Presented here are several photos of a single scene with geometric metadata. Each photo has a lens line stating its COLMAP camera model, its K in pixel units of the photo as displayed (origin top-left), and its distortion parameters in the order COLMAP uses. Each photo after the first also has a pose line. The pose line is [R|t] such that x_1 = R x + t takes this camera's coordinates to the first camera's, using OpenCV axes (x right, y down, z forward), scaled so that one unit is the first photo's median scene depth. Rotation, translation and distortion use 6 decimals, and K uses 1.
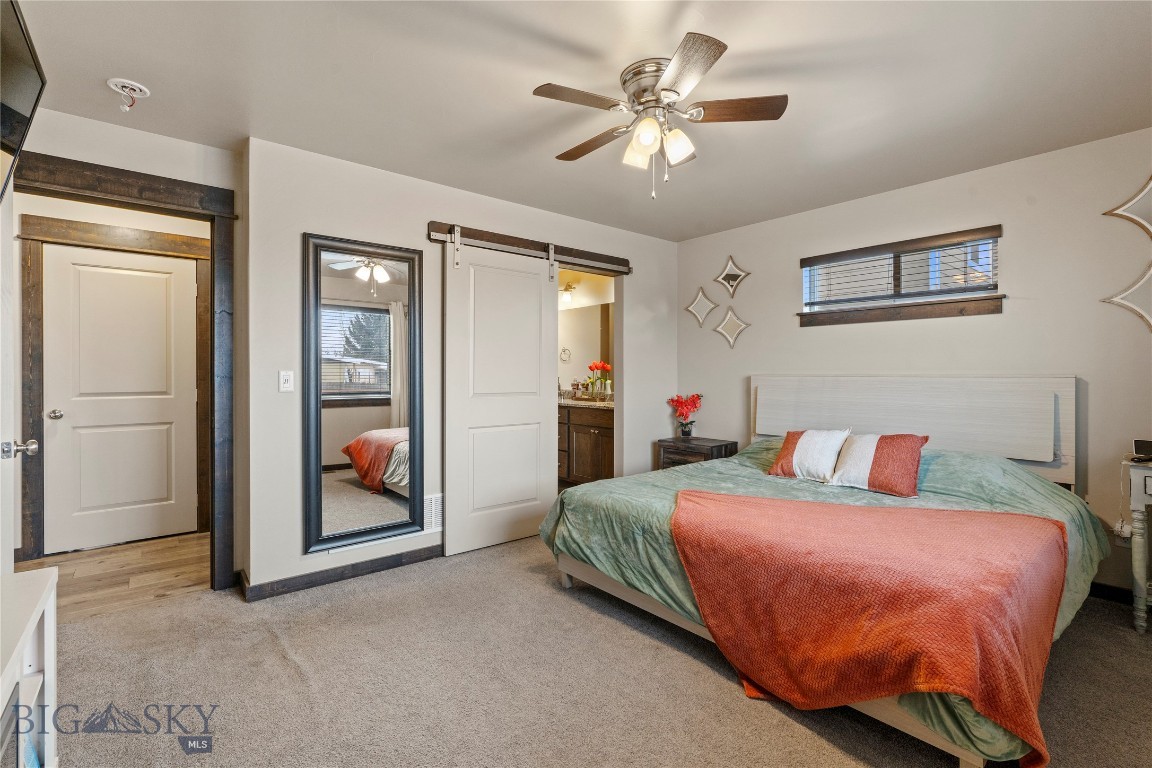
lens RADIAL K [[517.7, 0, 580.2], [0, 517.7, 370.9], [0, 0, 1]] dist [0.001049, 0.000327]
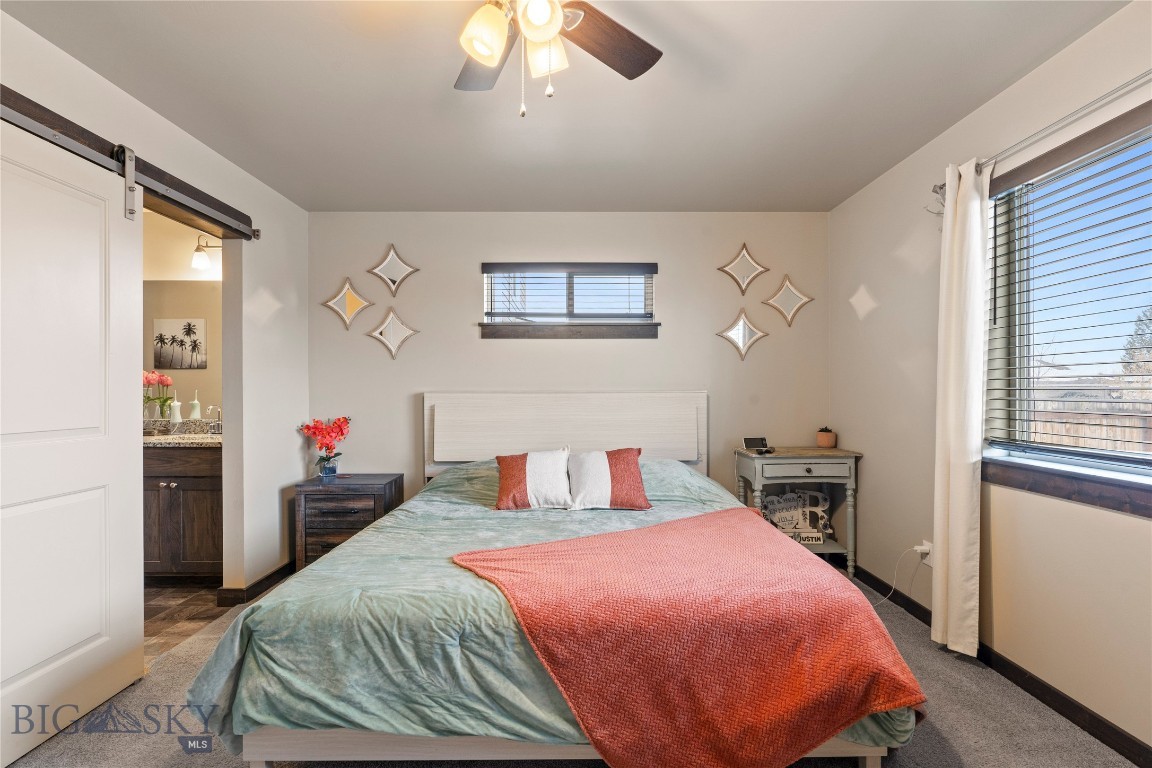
lens RADIAL K [[522.6, 0, 577.5], [0, 522.6, 388.1], [0, 0, 1]] dist [-0.008476, 0.000694]
pose [[0.641177, 0.001746, 0.767391, -0.238353], [-0.002019, 0.999998, -0.000588, 0.003252], [-0.767391, -0.001172, 0.641179, 0.413643]]
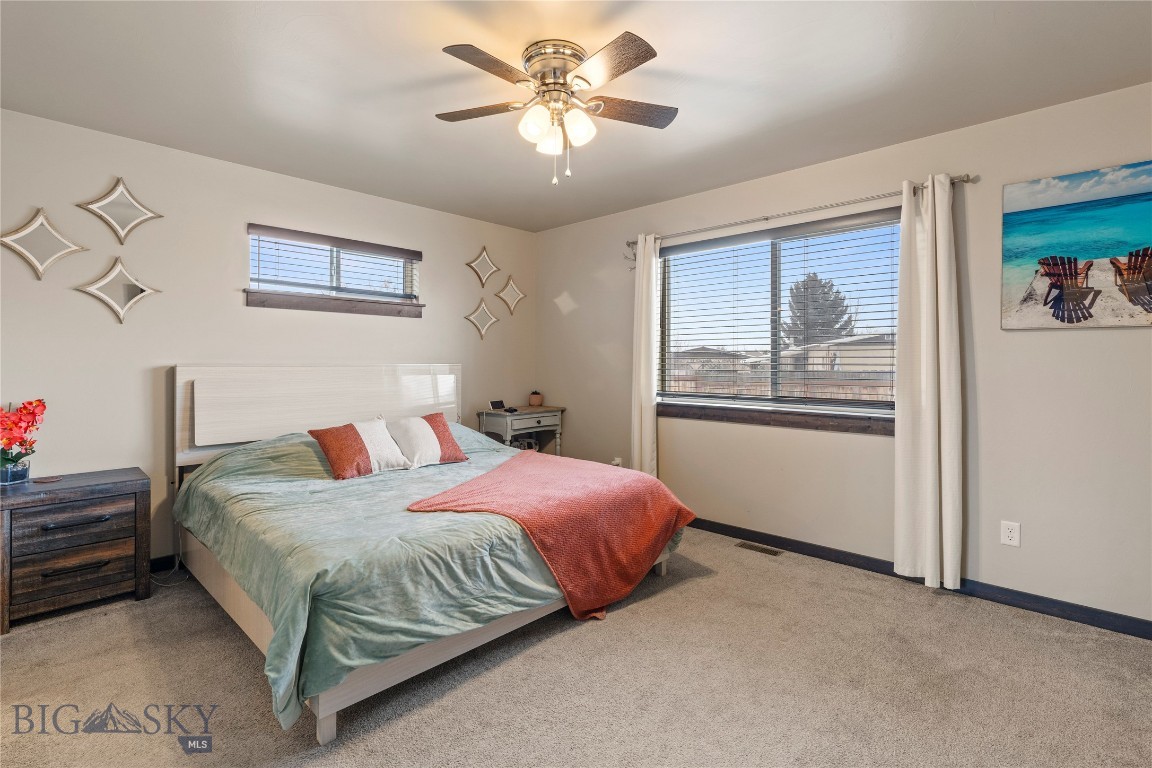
lens RADIAL K [[533.8, 0, 573.5], [0, 533.8, 354.0], [0, 0, 1]] dist [-0.008994, 0.000427]
pose [[-0.097785, 0.015535, 0.995086, -0.659462], [-0.006817, 0.999844, -0.016279, 0.001767], [-0.995184, -0.008375, -0.097664, 0.817578]]
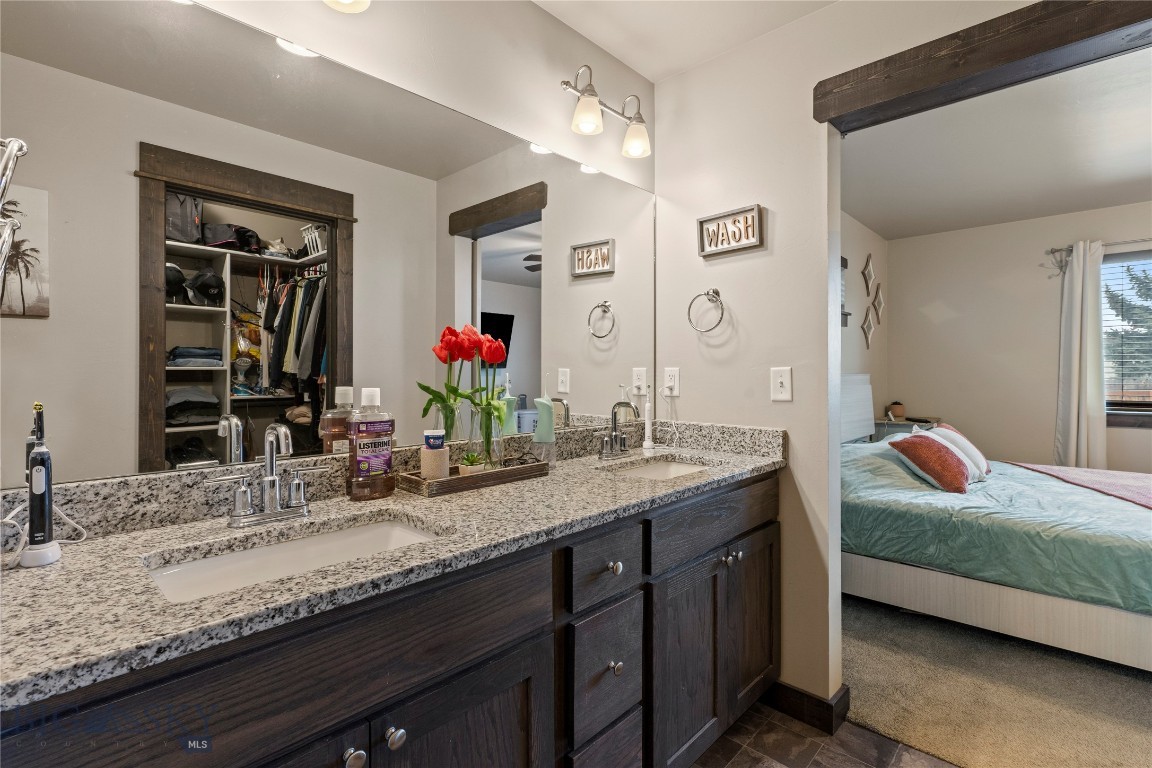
lens RADIAL K [[540.8, 0, 577.7], [0, 540.8, 381.0], [0, 0, 1]] dist [-0.000886, 0.000472]
pose [[-0.121861, -0.003226, 0.992542, -0.504905], [-0.000038, 0.999995, 0.003245, 0.019371], [-0.992547, 0.000358, -0.121861, 2.039751]]
